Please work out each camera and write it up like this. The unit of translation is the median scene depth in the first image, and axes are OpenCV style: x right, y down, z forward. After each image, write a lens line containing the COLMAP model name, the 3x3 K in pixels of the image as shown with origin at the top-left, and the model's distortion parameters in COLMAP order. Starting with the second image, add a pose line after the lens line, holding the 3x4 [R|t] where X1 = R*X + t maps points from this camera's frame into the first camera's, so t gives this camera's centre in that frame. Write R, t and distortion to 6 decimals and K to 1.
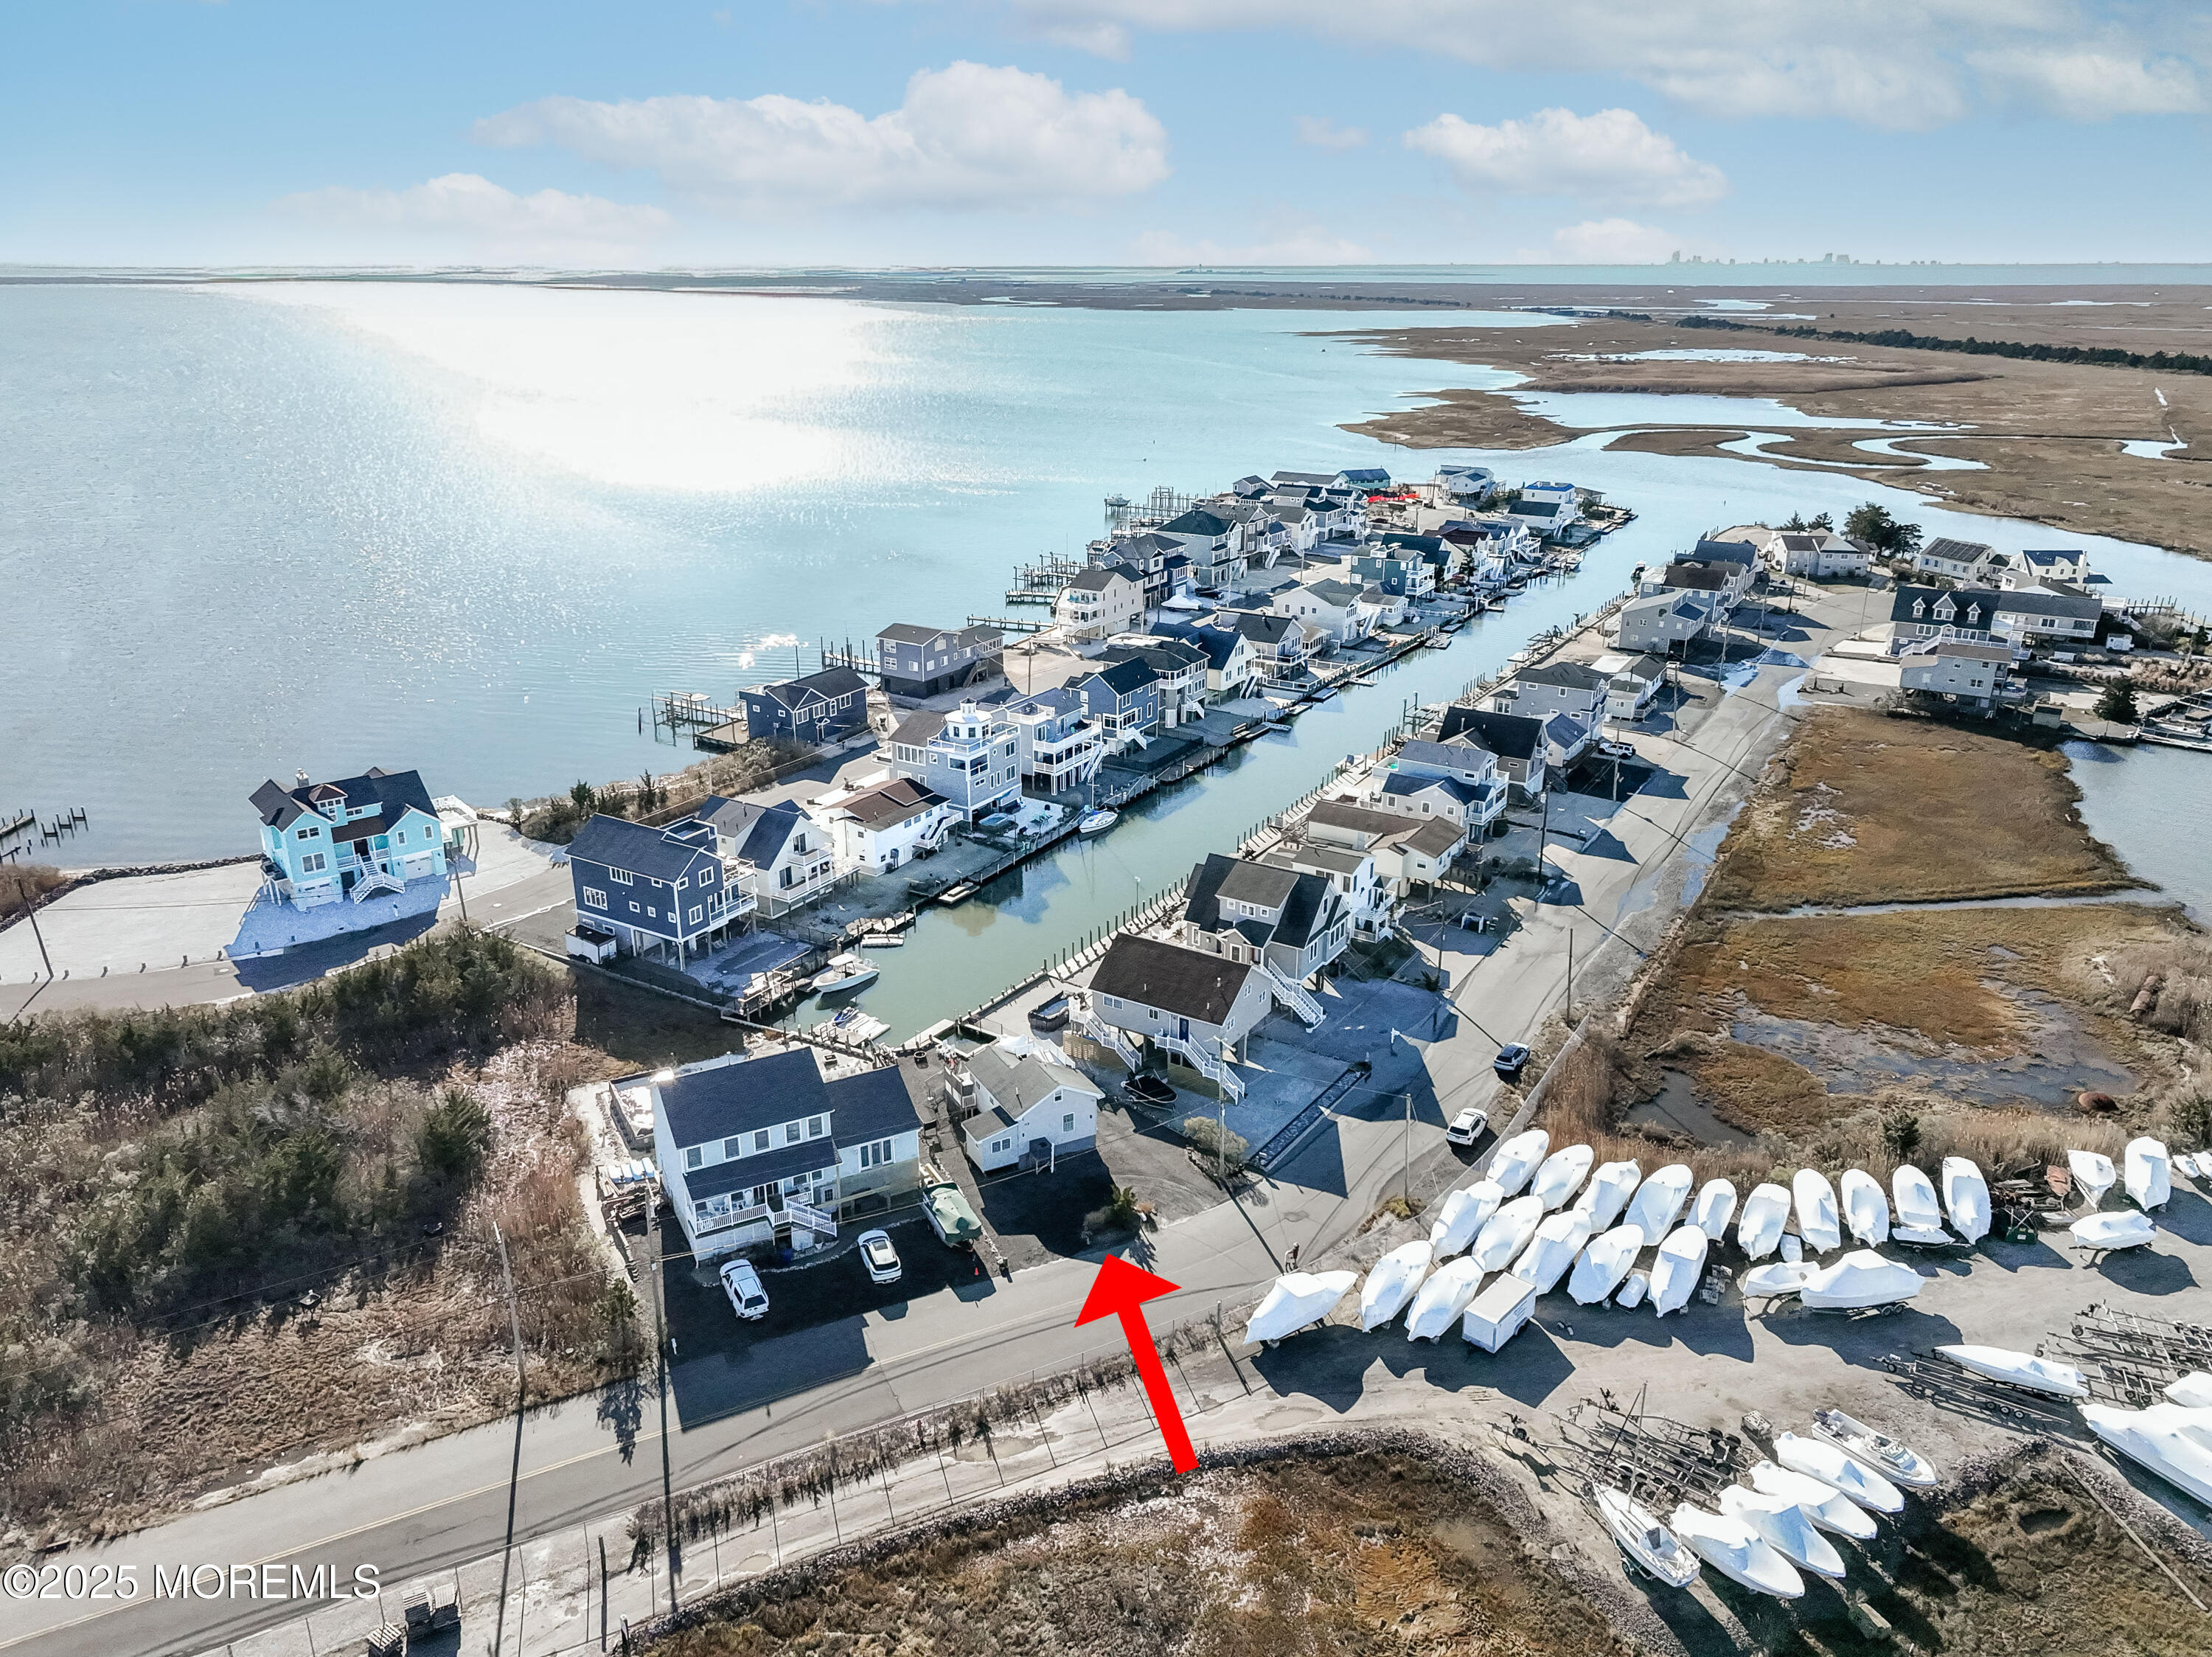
lens RADIAL K [[1552.8, 0, 1106.0], [0, 1552.8, 828.5], [0, 0, 1]] dist [0.002486, 0.009069]
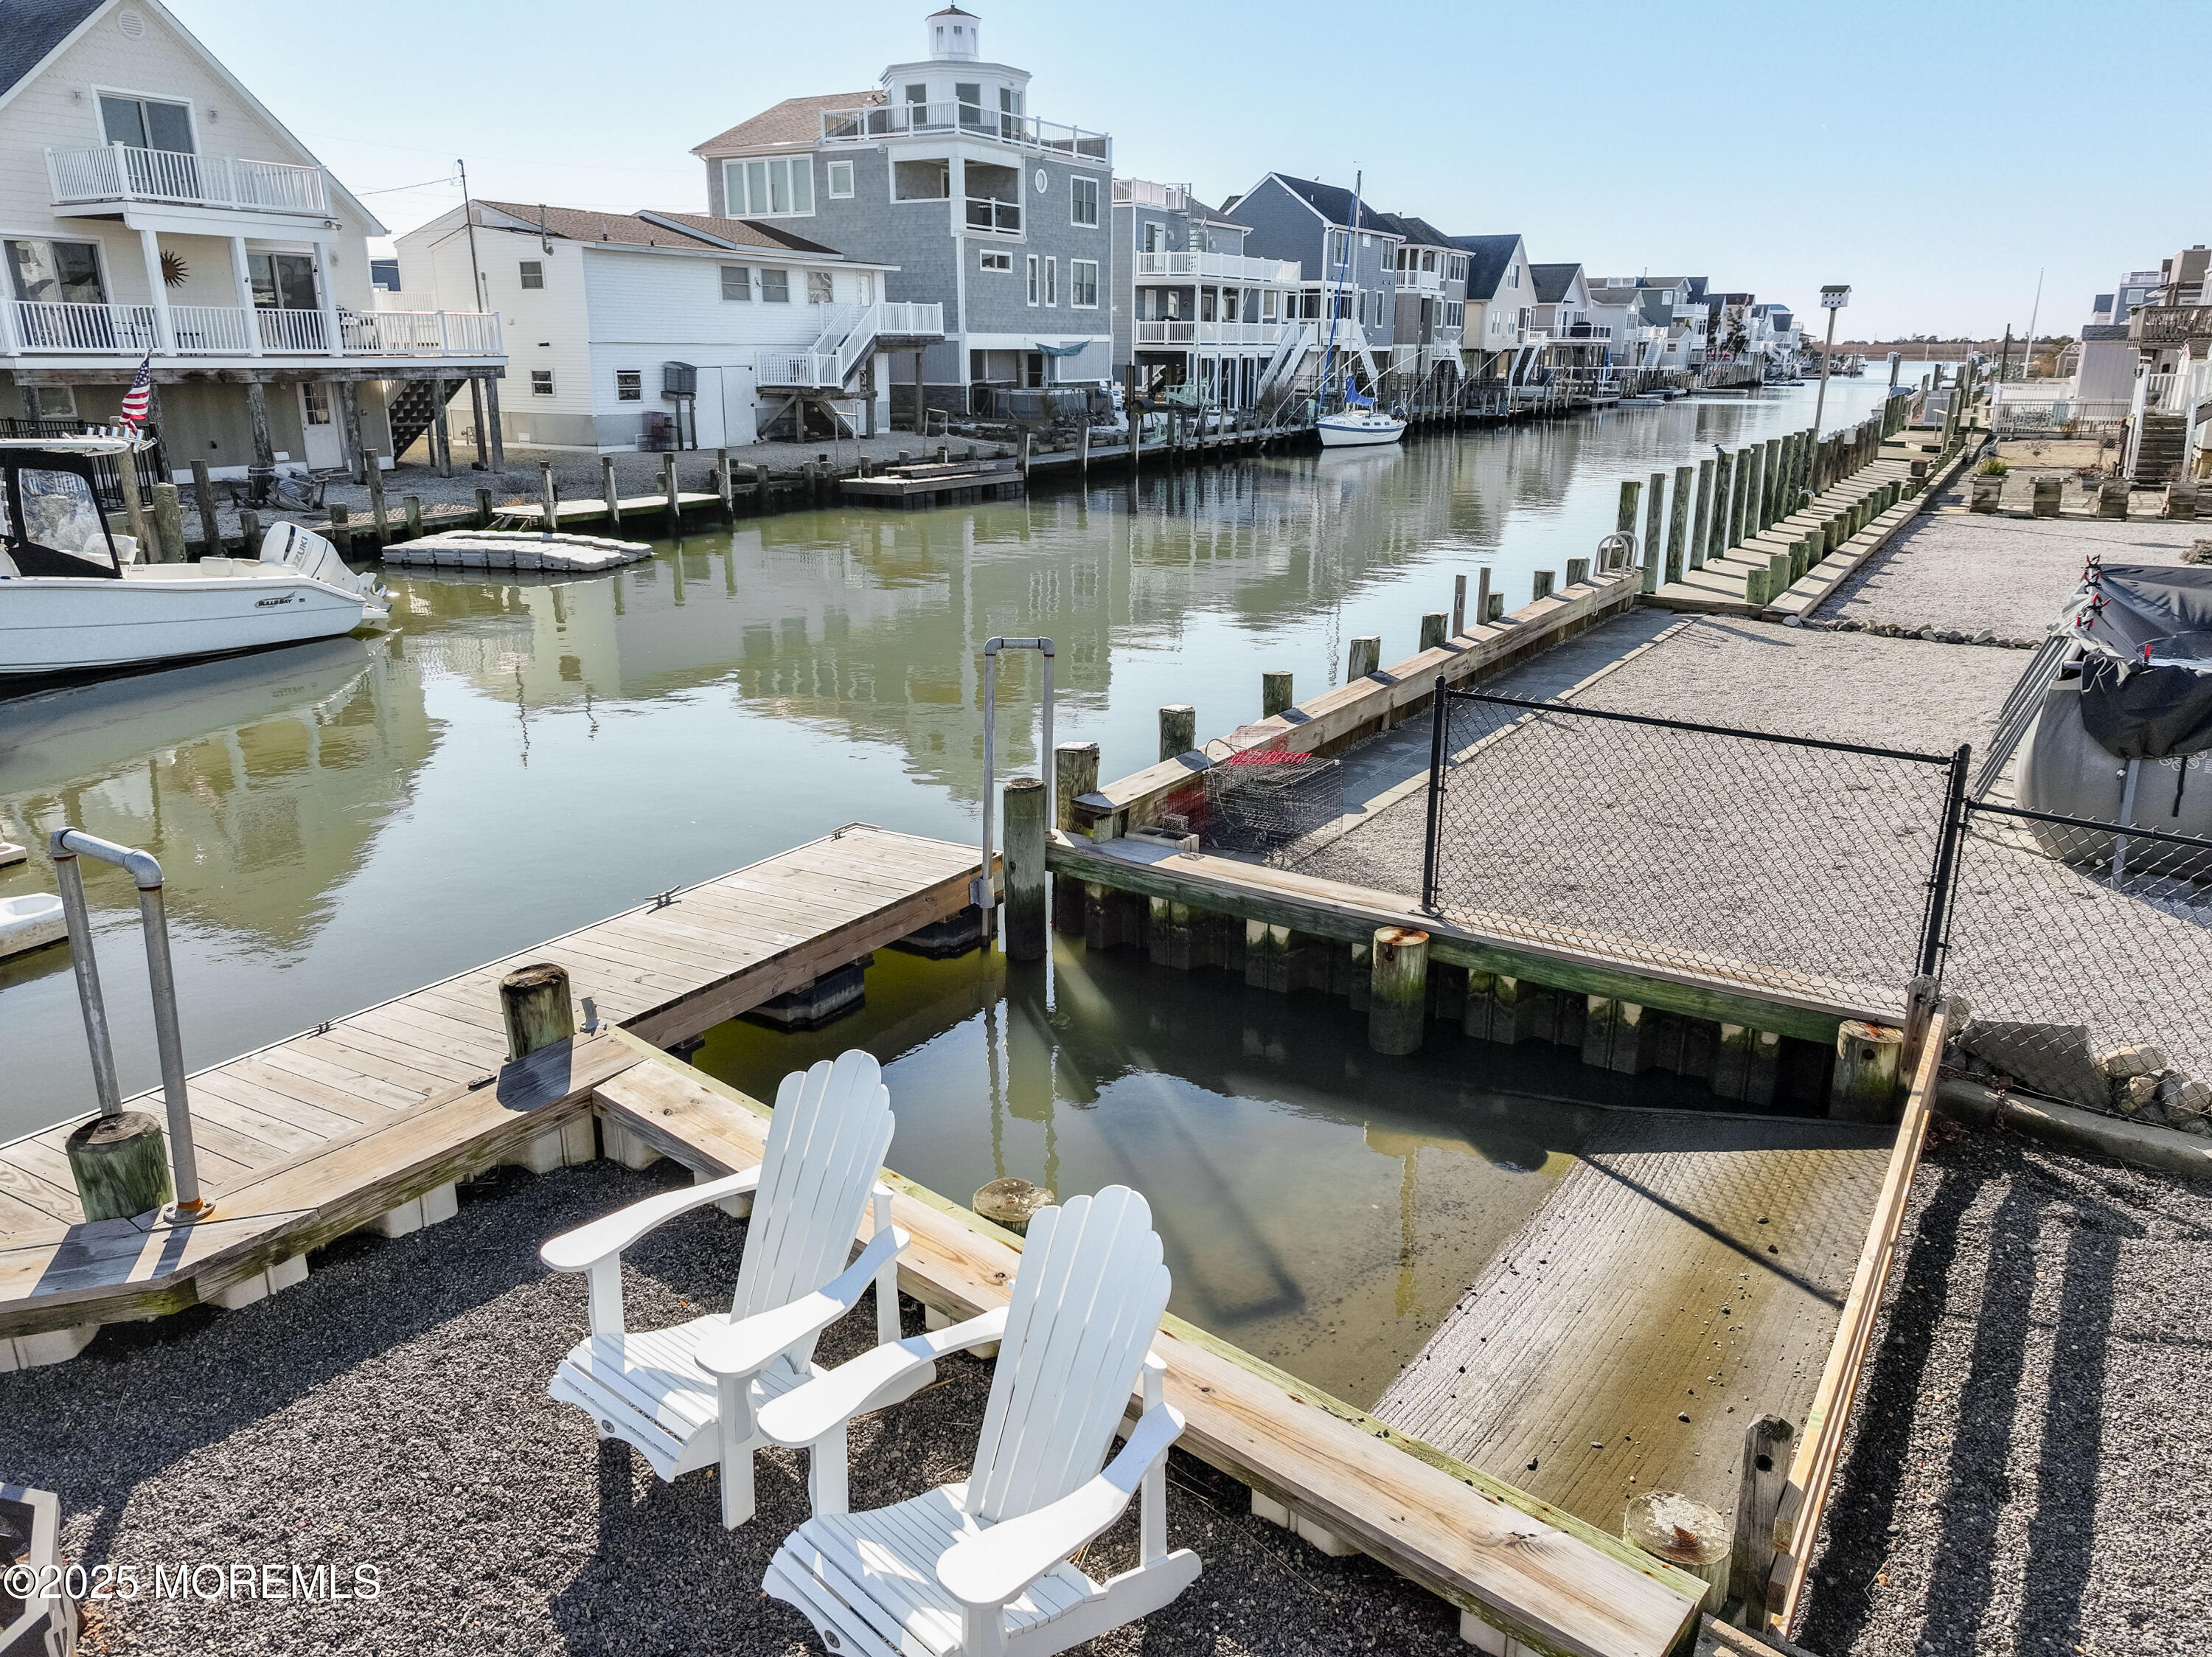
lens RADIAL K [[1552.8, 0, 1106.0], [0, 1552.8, 828.5], [0, 0, 1]] dist [0.002486, 0.009069]
pose [[0.999282, -0.006009, 0.037406, -0.082025], [0.007910, 0.998674, -0.050875, 0.110611], [-0.037051, 0.051134, 0.998004, 0.803683]]
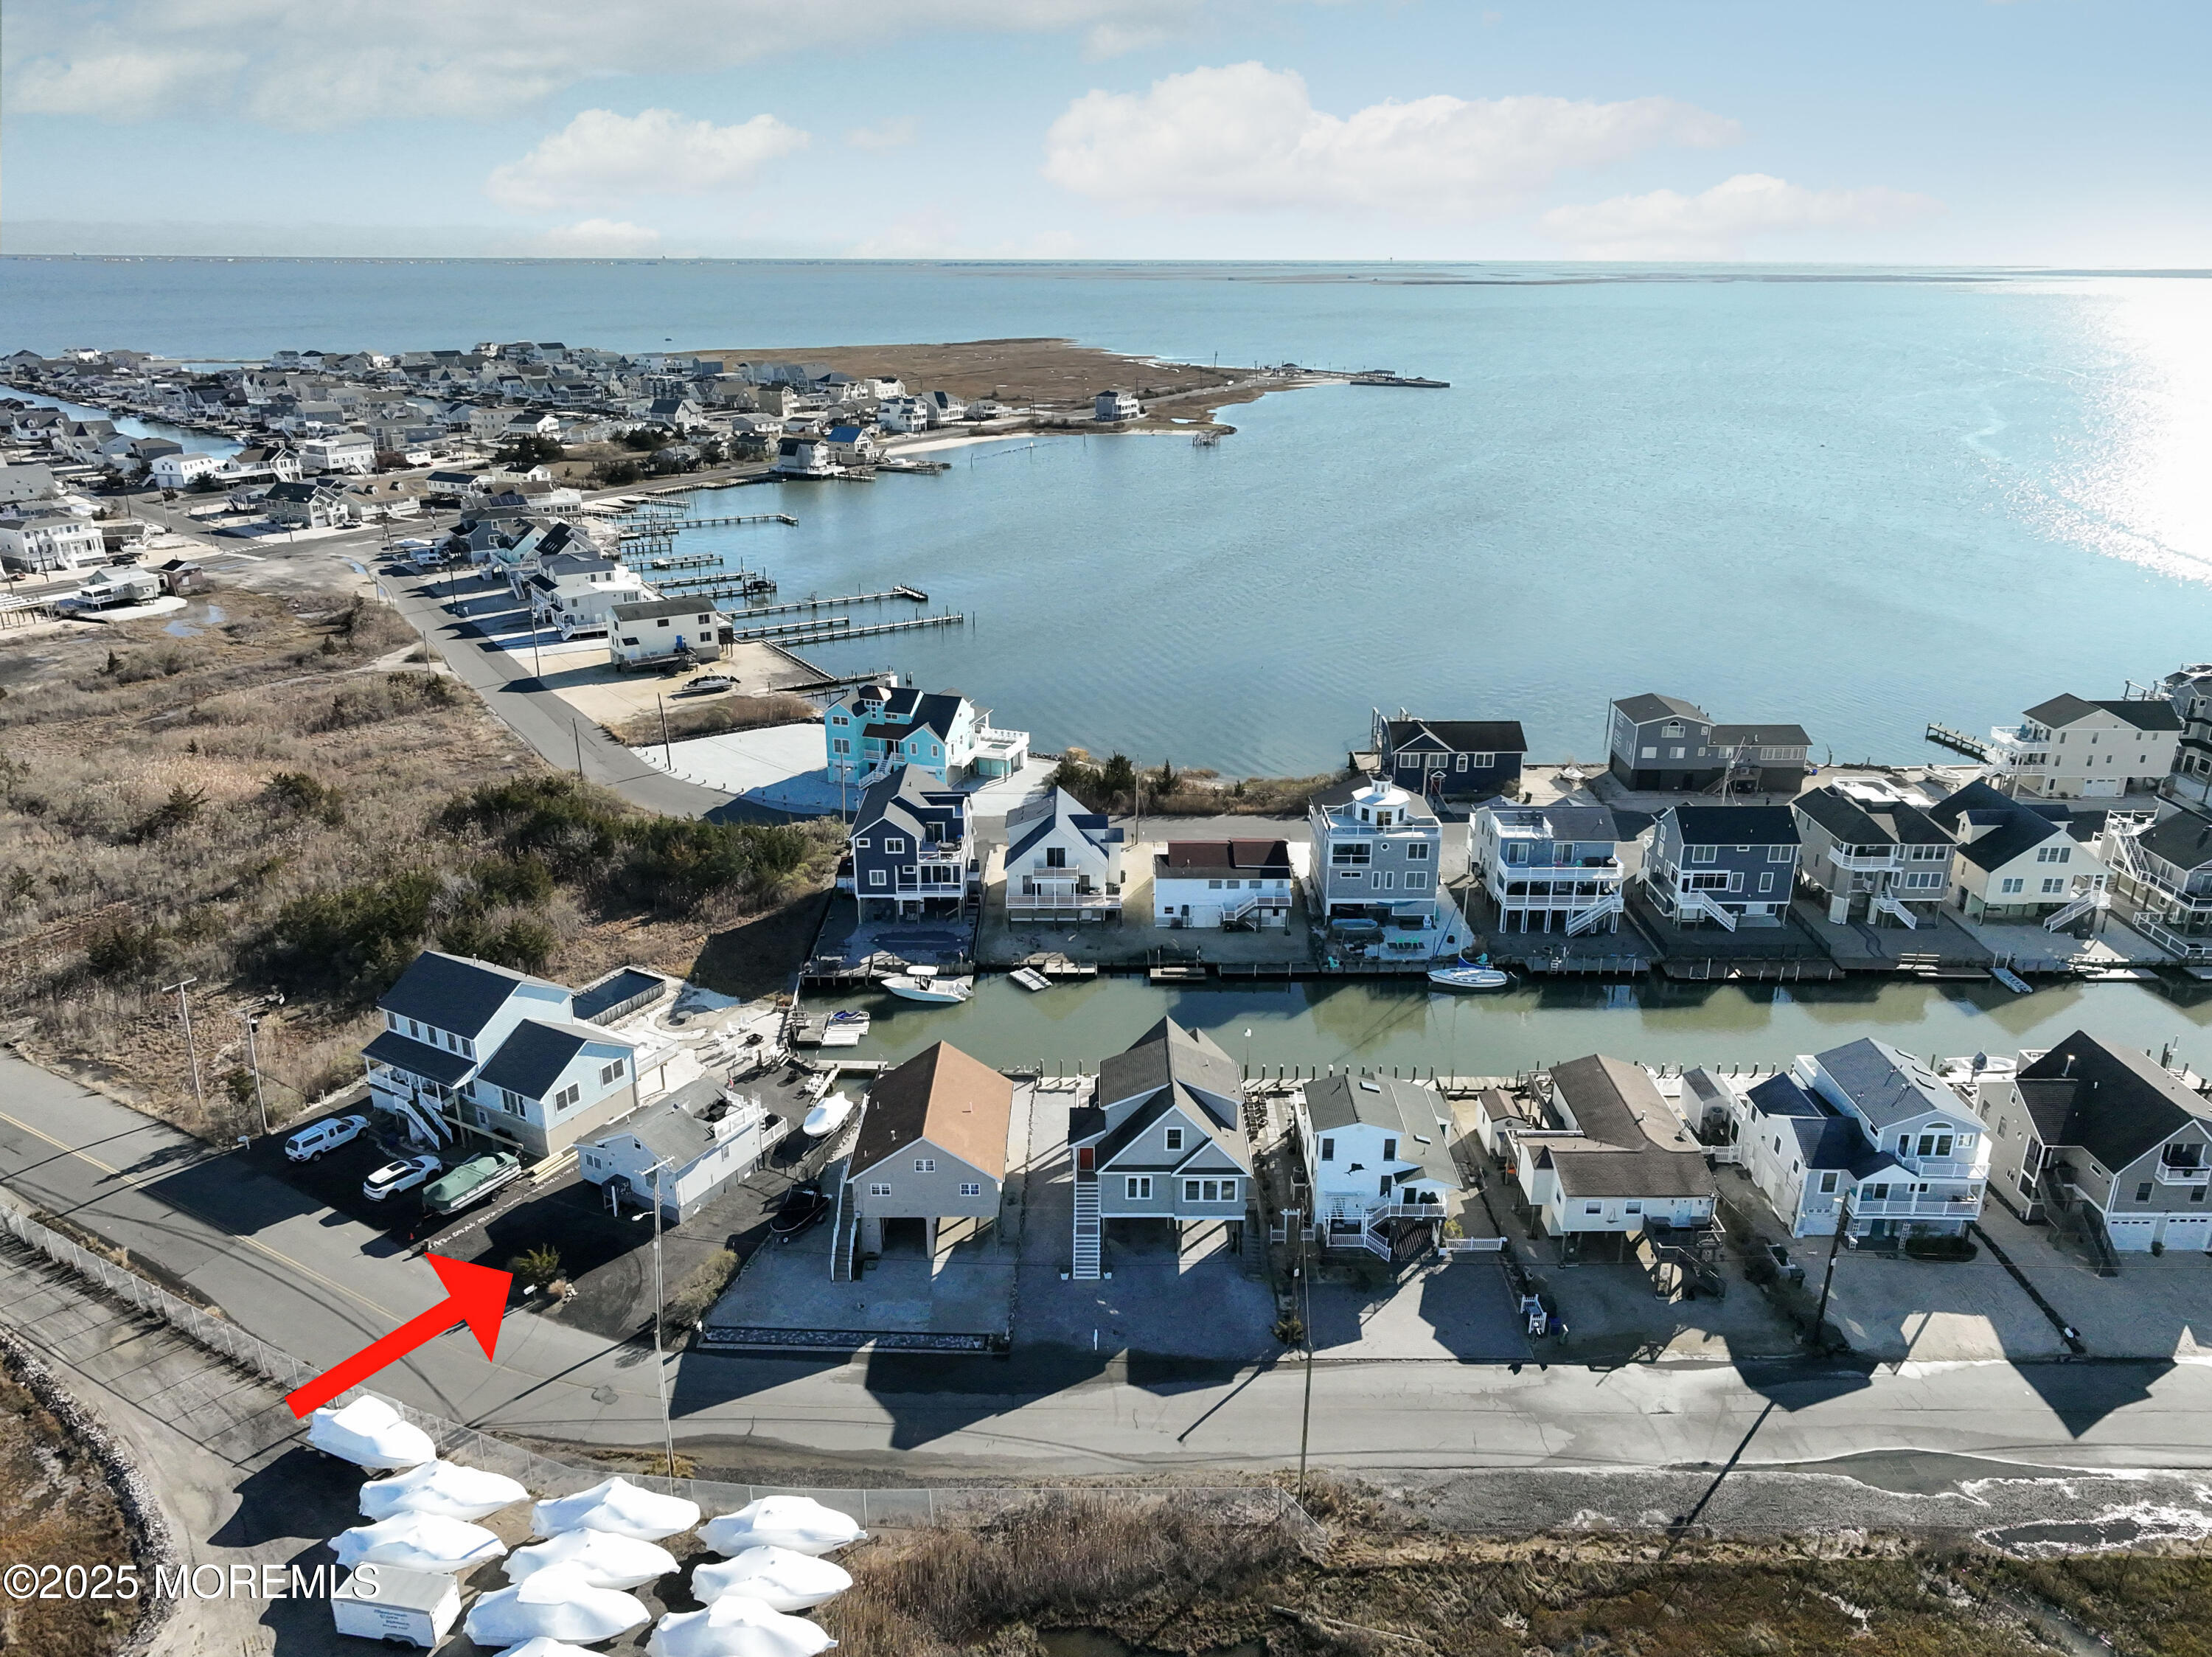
lens RADIAL K [[1552.8, 0, 1106.0], [0, 1552.8, 828.5], [0, 0, 1]] dist [0.002486, 0.009069]
pose [[0.533643, 0.294333, -0.792839, 0.566411], [-0.293897, 0.943596, 0.152484, -0.160694], [0.793000, 0.151641, 0.590047, 0.468607]]
